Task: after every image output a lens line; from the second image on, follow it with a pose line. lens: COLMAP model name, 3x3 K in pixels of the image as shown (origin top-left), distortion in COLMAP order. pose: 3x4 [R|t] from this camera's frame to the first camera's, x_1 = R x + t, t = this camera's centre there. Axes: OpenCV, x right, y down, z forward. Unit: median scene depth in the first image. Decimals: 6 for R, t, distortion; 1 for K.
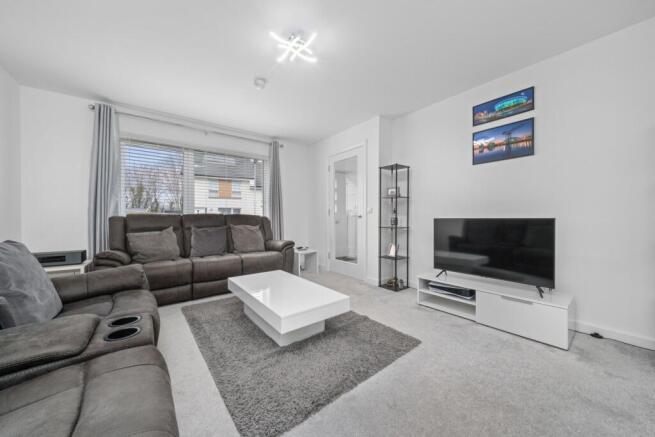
lens RADIAL K [[231.6, 0, 329.5], [0, 231.6, 219.4], [0, 0, 1]] dist [-0.000826, -0.000156]
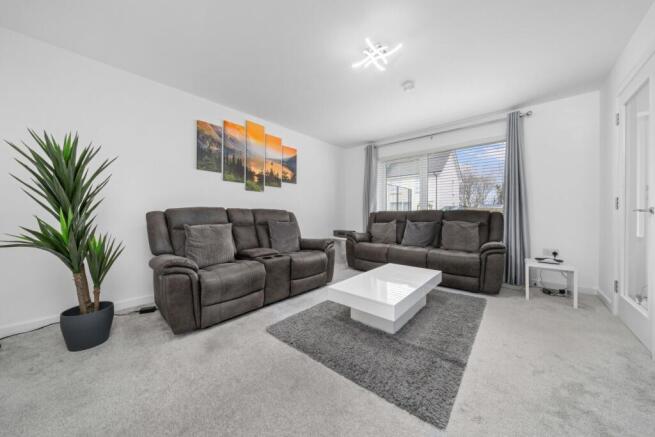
lens RADIAL K [[231.6, 0, 329.4], [0, 231.6, 215.0], [0, 0, 1]] dist [-0.000826, -0.000156]
pose [[0.186466, 0.009086, -0.982419, 0.626665], [-0.007166, 0.999943, 0.007888, -0.006162], [0.982435, 0.005569, 0.186520, 0.423722]]
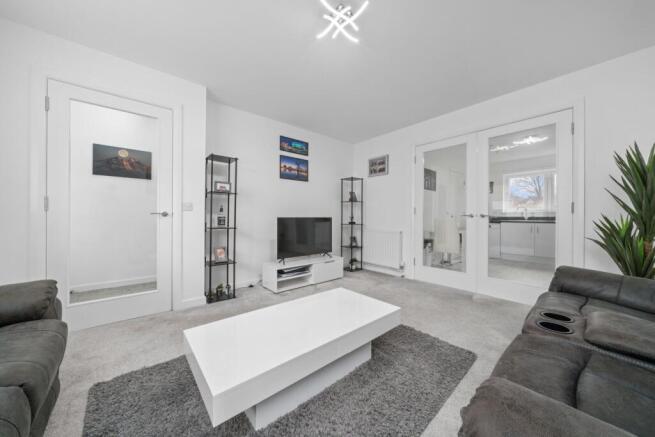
lens RADIAL K [[231.6, 0, 326.7], [0, 231.6, 219.0], [0, 0, 1]] dist [-0.000826, -0.000156]
pose [[-0.020503, 0.012251, 0.999715, -0.738172], [0.016109, 0.999799, -0.011922, 0.022630], [-0.999660, 0.015860, -0.020696, 0.764648]]
